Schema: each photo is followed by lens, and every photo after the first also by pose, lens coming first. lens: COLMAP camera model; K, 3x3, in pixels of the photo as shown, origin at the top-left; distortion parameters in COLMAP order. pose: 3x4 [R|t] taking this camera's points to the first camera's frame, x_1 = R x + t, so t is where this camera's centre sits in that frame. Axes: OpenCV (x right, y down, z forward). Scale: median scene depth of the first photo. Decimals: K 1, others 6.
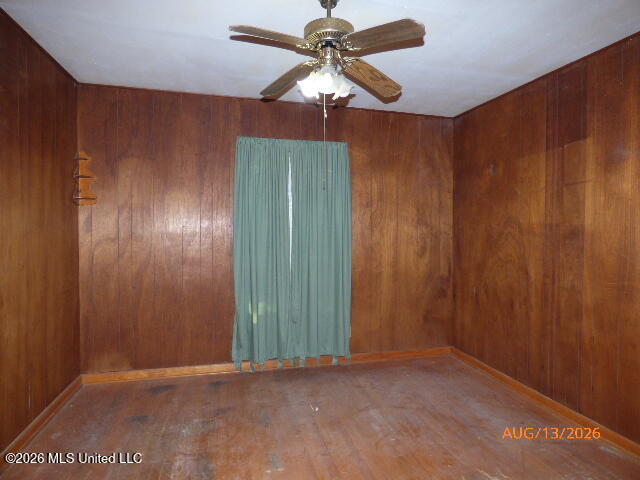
lens RADIAL K [[378.3, 0, 323.0], [0, 378.3, 236.2], [0, 0, 1]] dist [-0.025321, -0.000354]
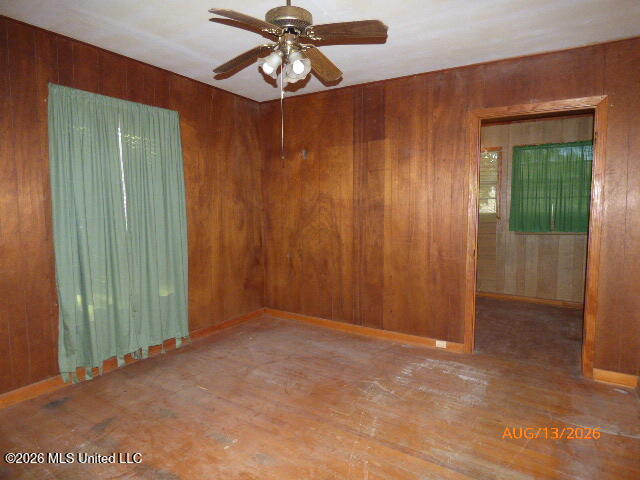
lens RADIAL K [[374.9, 0, 320.0], [0, 374.9, 240.0], [0, 0, 1]] dist [-0.043033, -0.000061]
pose [[0.732353, -0.068451, 0.677476, -0.345612], [0.019339, 0.996624, 0.079792, 0.002503], [-0.680651, -0.045334, 0.731204, 0.080758]]
